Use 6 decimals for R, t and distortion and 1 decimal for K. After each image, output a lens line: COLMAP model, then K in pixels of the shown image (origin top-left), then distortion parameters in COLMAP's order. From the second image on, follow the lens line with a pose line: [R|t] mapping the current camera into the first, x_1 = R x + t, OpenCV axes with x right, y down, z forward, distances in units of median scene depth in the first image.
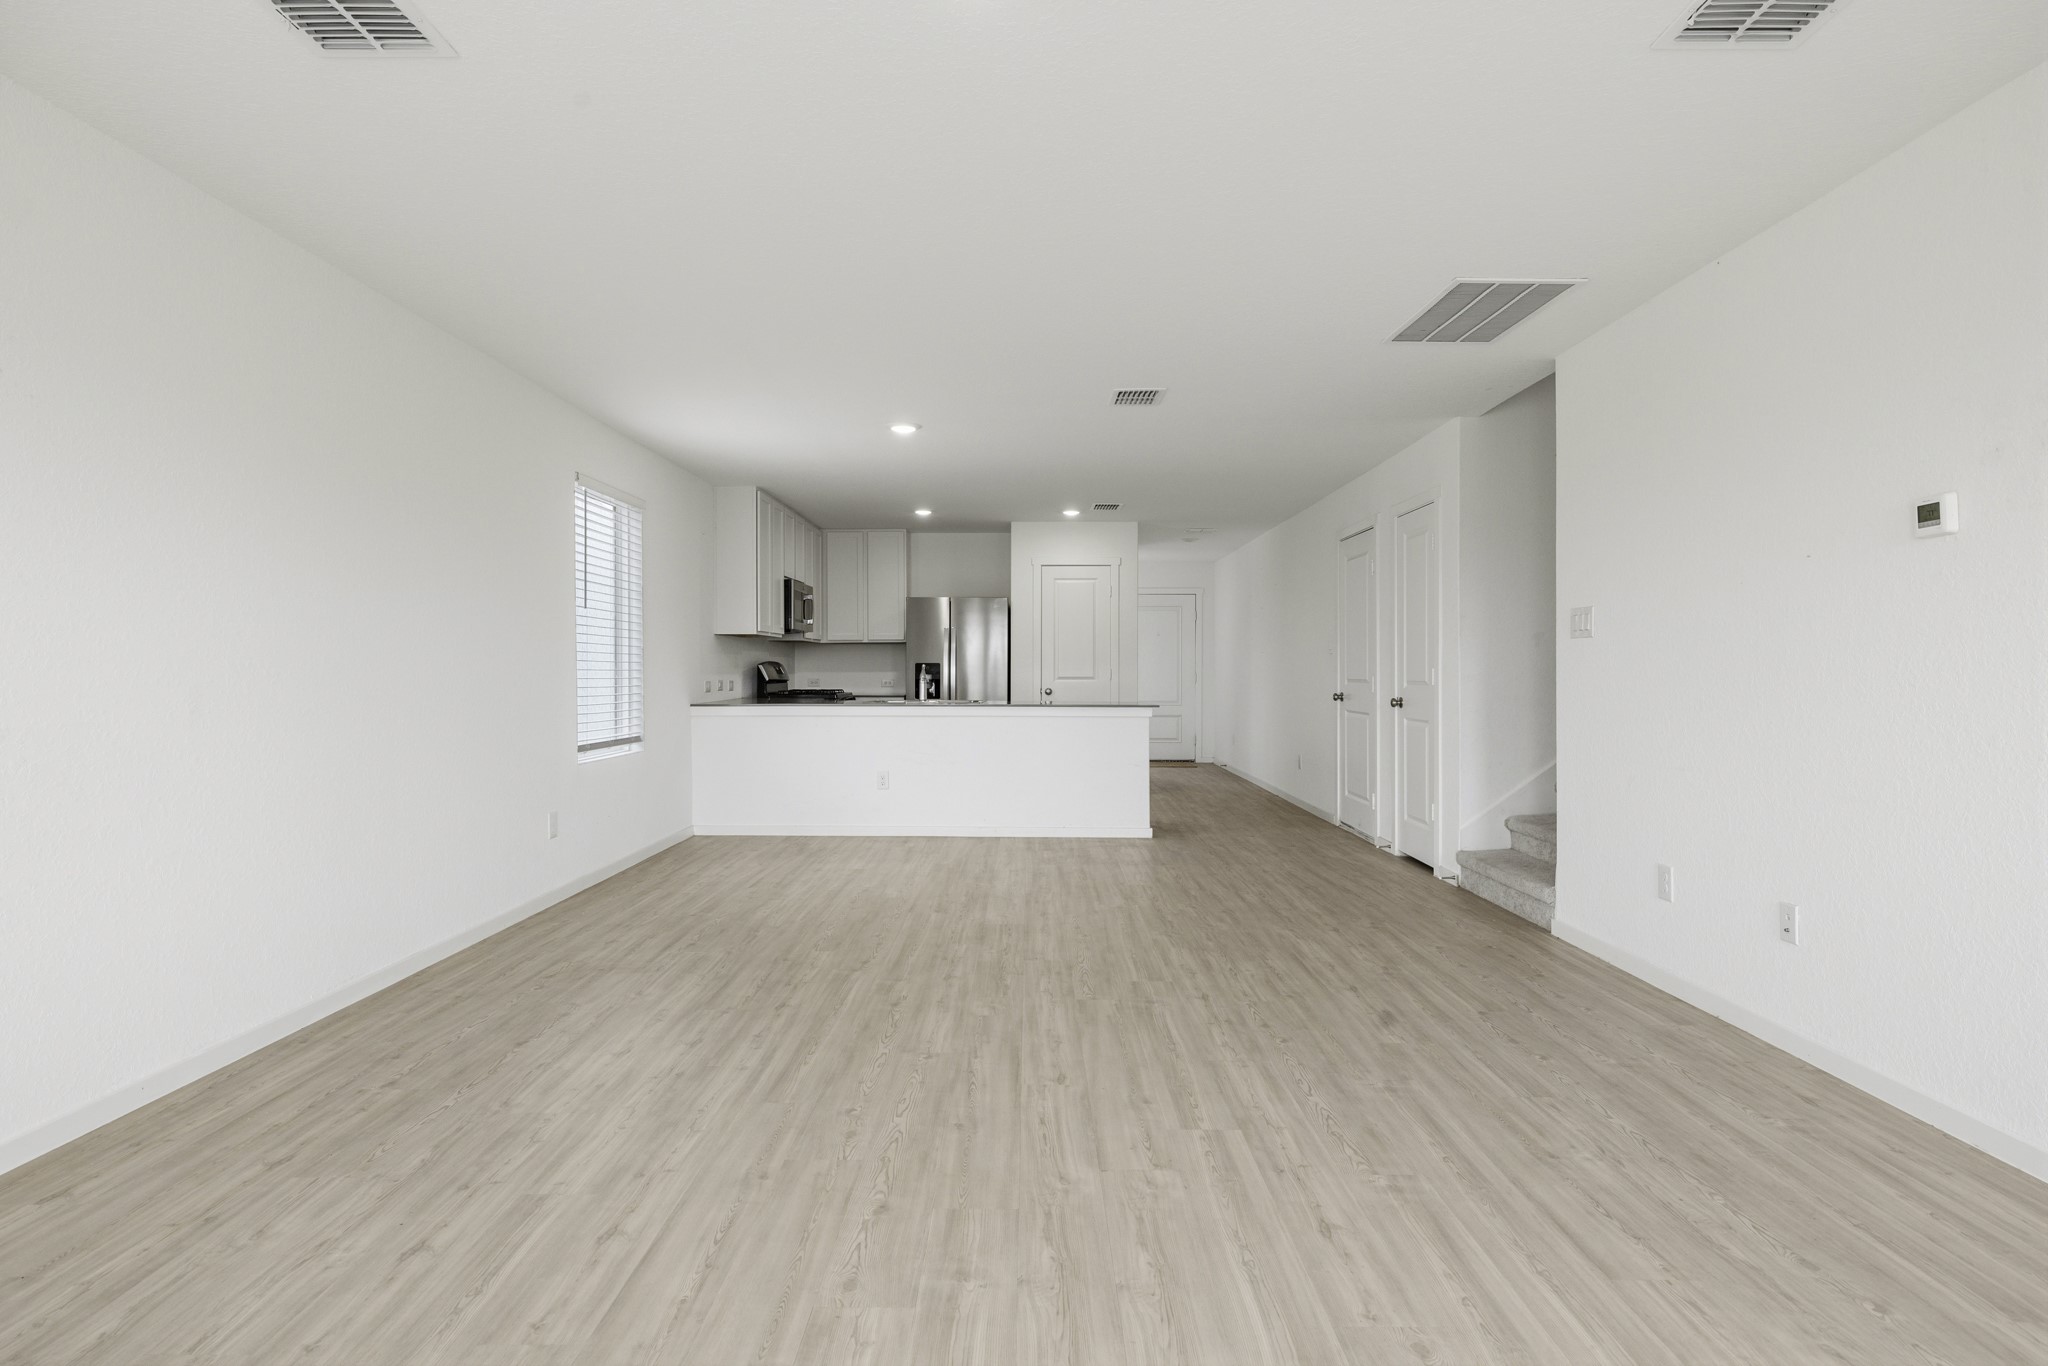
lens RADIAL K [[1029.0, 0, 1019.5], [0, 1029.0, 685.3], [0, 0, 1]] dist [-0.005153, 0.003599]
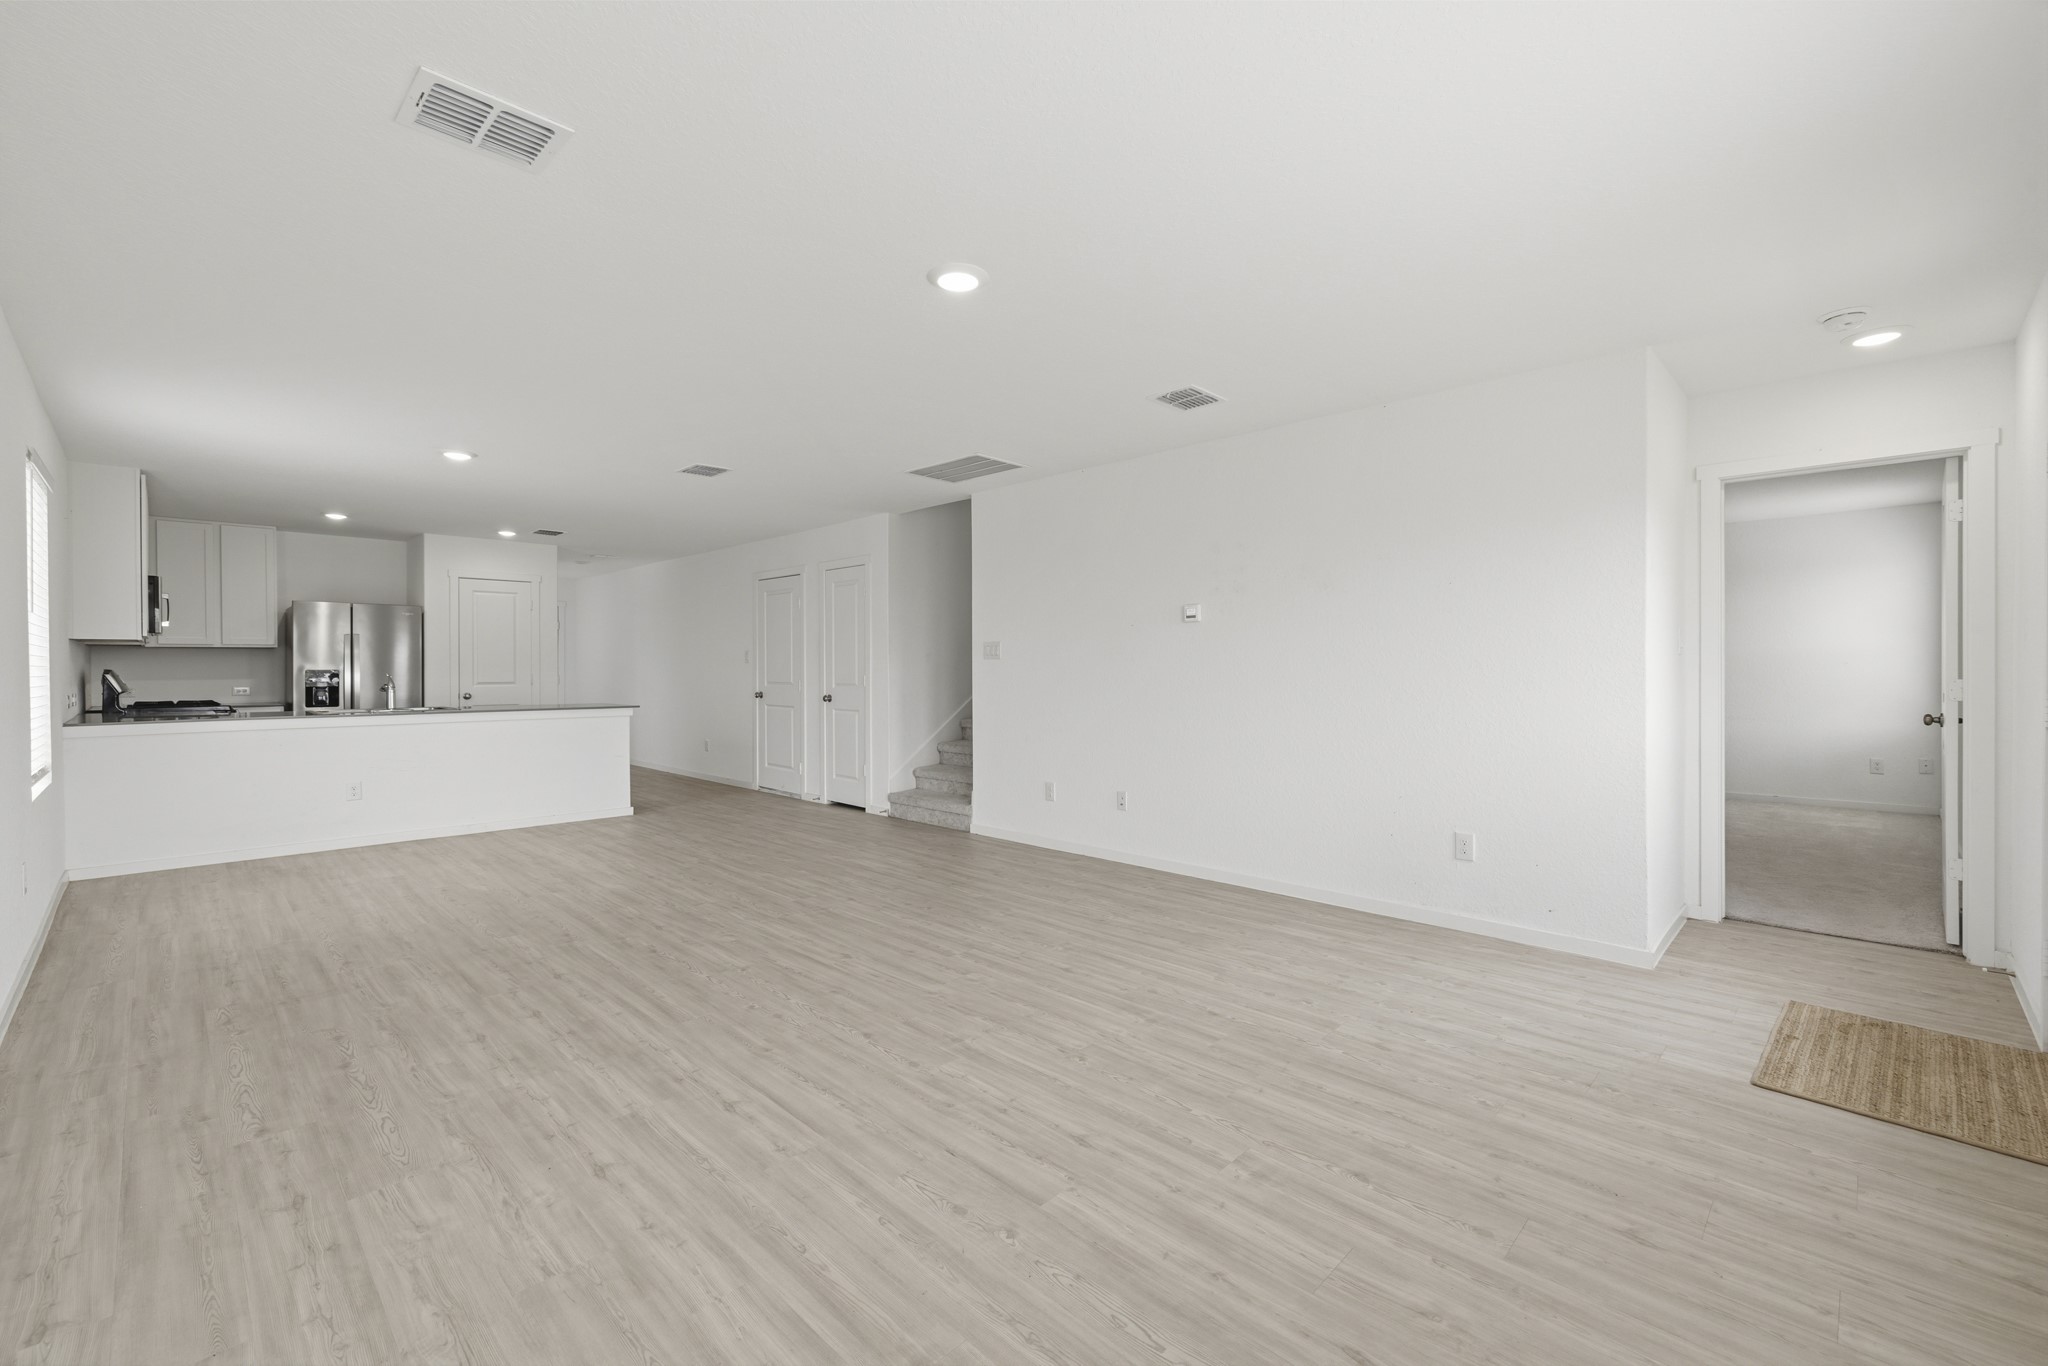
lens RADIAL K [[870.8, 0, 987.3], [0, 870.8, 662.0], [0, 0, 1]] dist [0.002216, 0.000382]
pose [[0.705265, 0.001732, 0.708942, -0.591955], [0.013464, 0.999784, -0.015837, -0.020146], [-0.708816, 0.020715, 0.705089, -0.044598]]
